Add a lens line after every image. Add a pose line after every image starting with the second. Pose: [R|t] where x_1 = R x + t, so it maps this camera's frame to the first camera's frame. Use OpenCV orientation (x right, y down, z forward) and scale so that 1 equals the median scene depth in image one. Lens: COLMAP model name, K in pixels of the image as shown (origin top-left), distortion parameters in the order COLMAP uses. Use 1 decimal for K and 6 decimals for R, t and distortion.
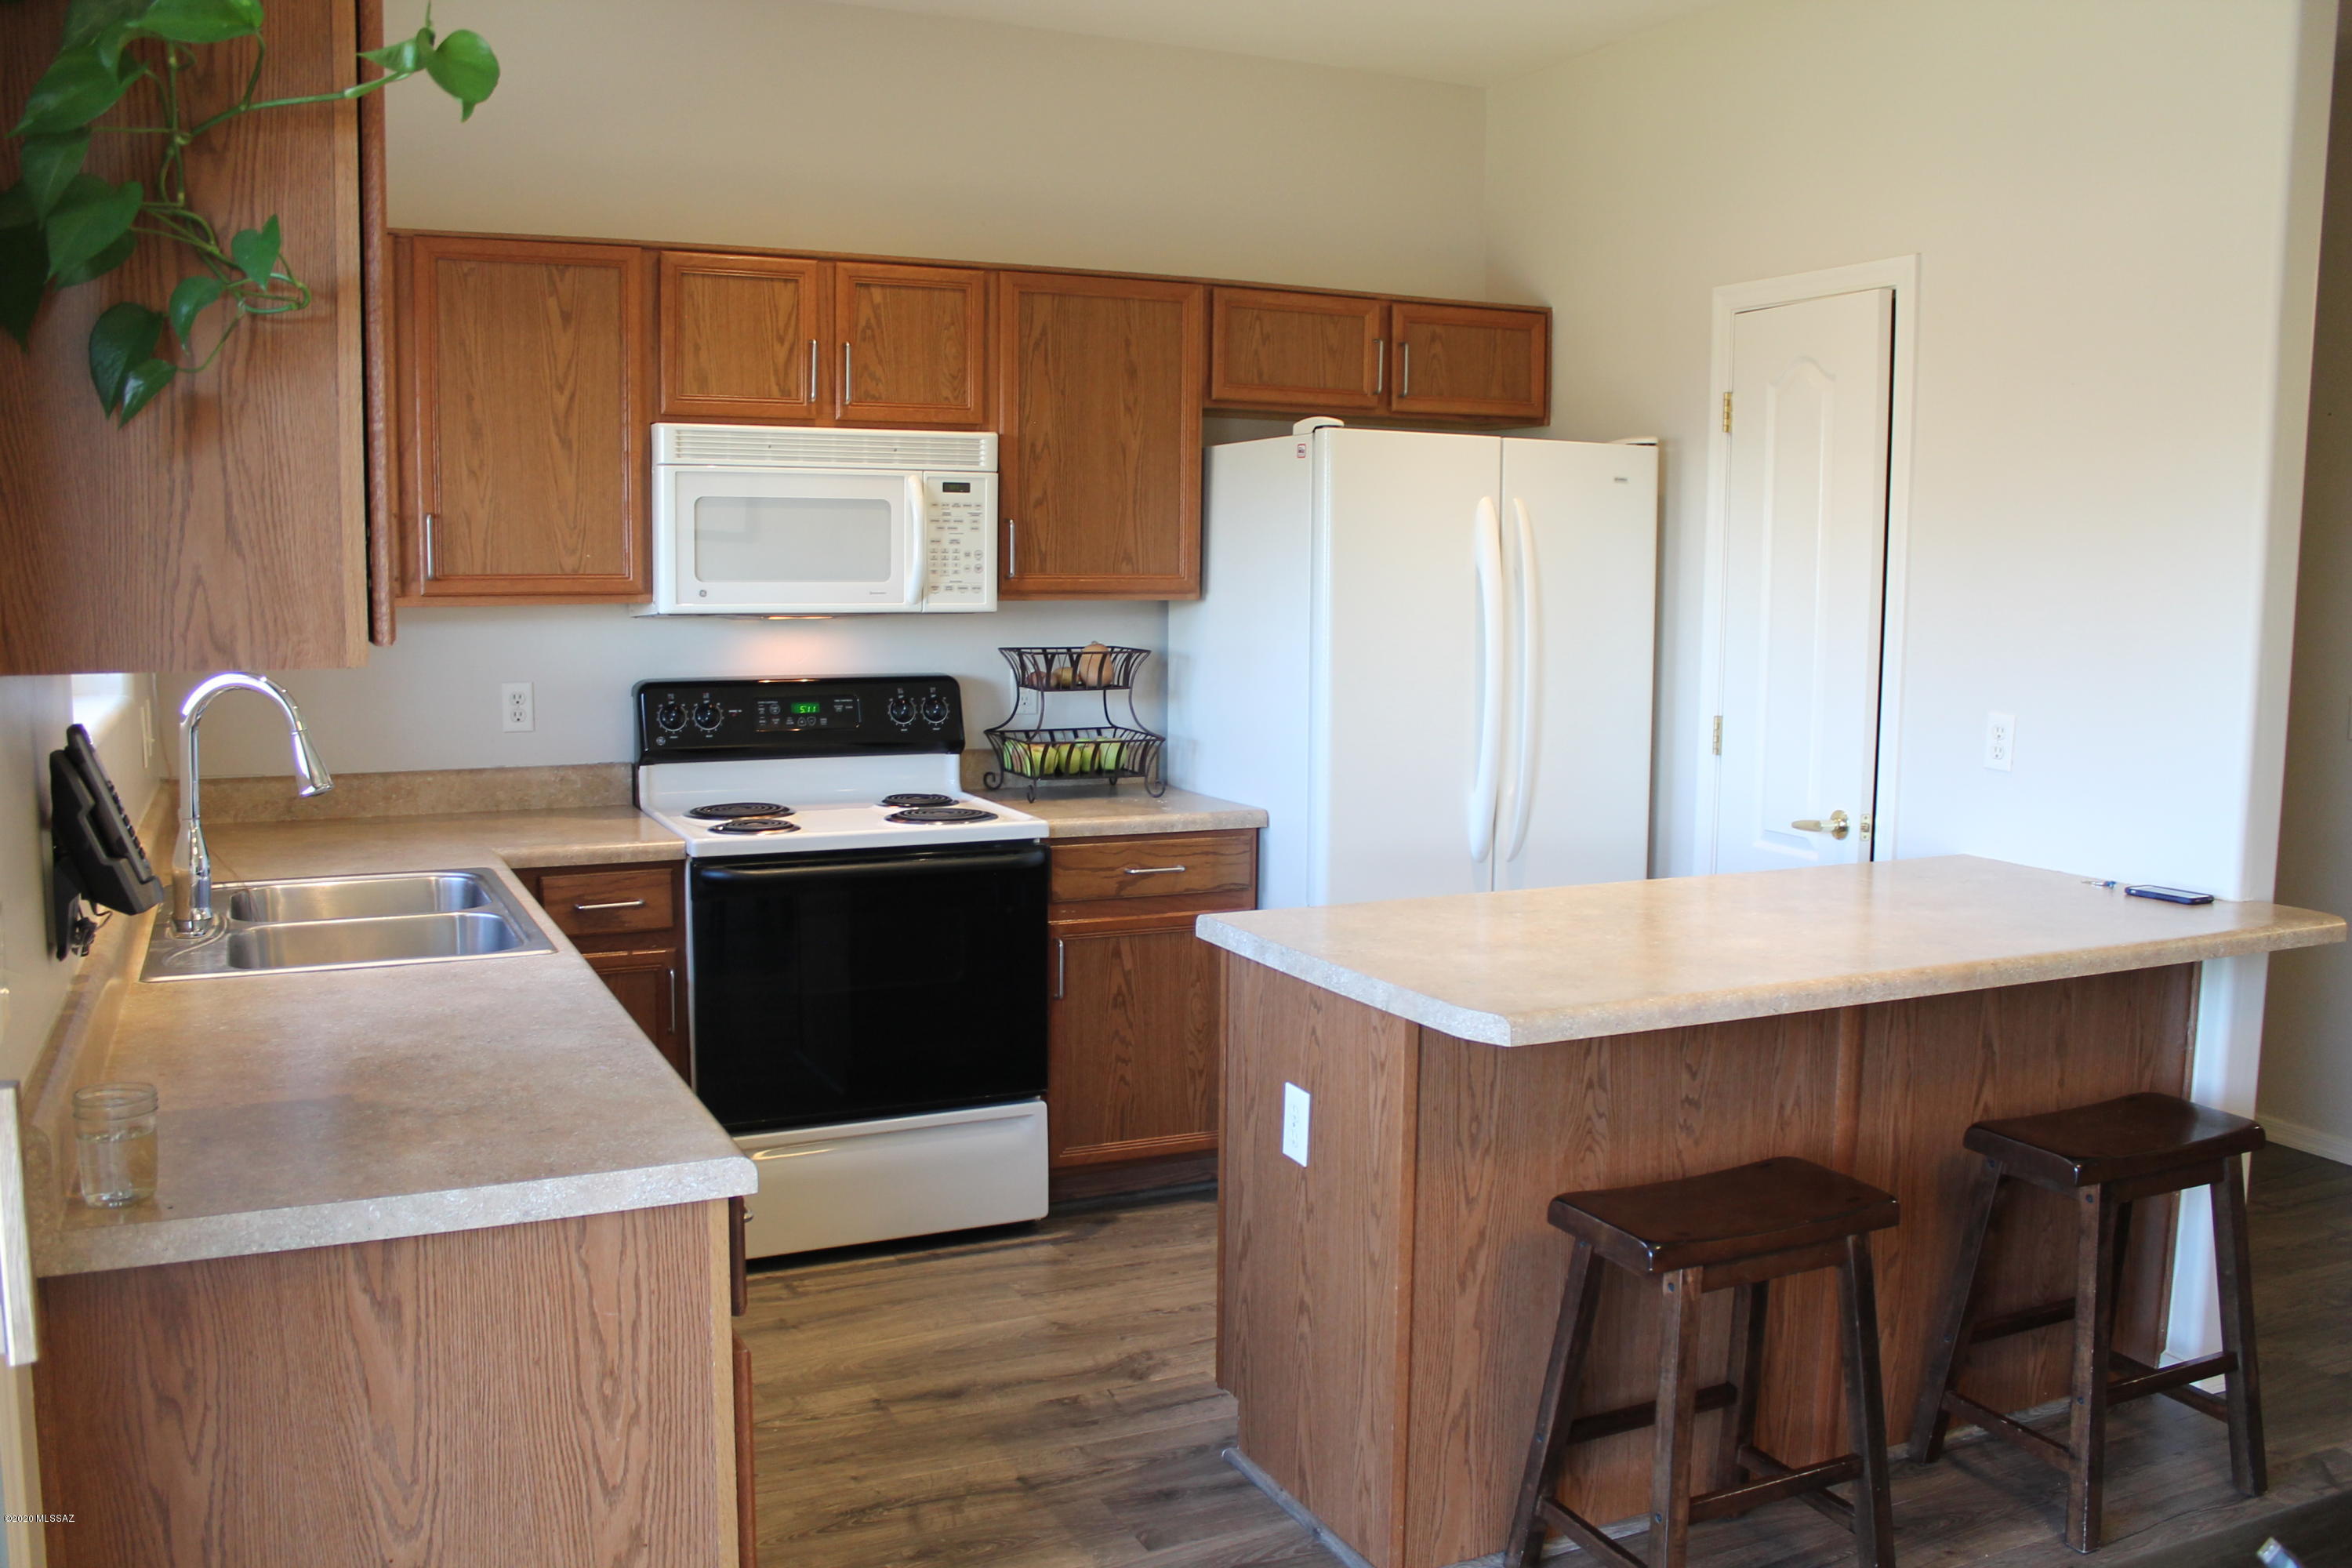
lens RADIAL K [[1966.0, 0, 1170.5], [0, 1966.0, 789.8], [0, 0, 1]] dist [-0.101367, 0.055510]
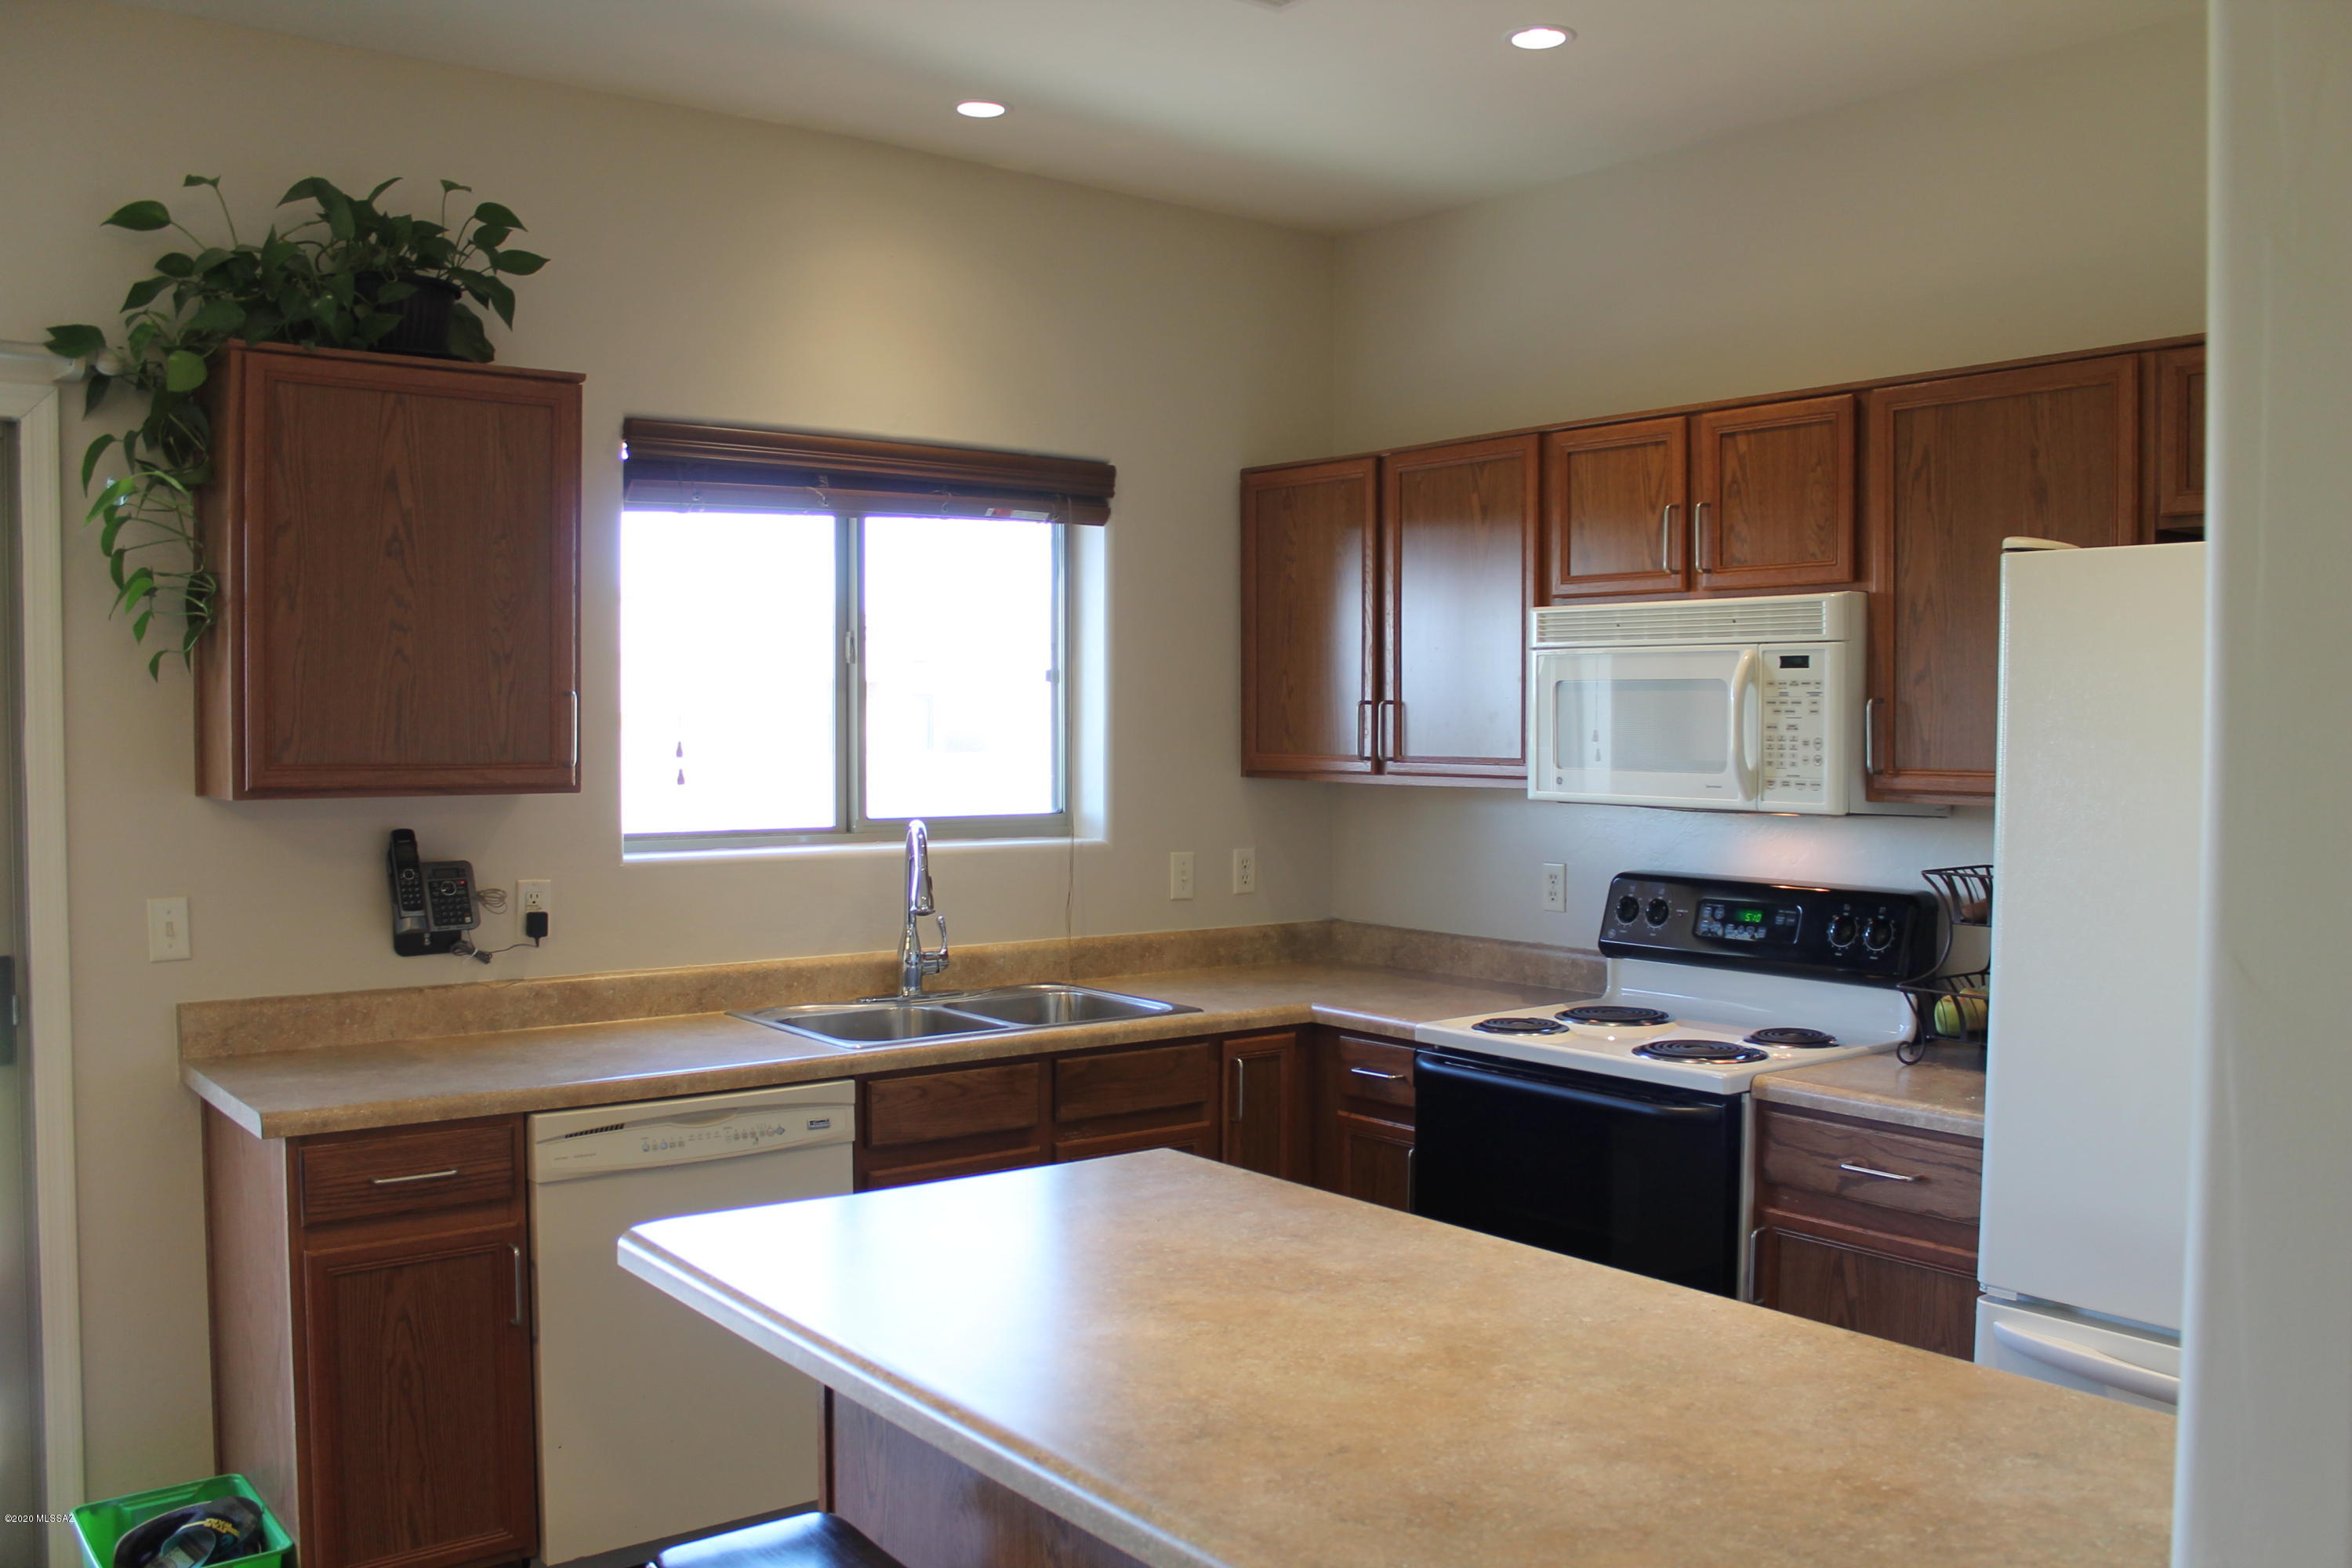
lens RADIAL K [[1966.0, 0, 1161.5], [0, 1966.0, 779.1], [0, 0, 1]] dist [-0.101367, 0.055510]
pose [[0.235662, 0.023099, -0.971561, 0.619588], [-0.118313, 0.992963, -0.005090, -0.069607], [0.964606, 0.116148, 0.236737, 0.554109]]
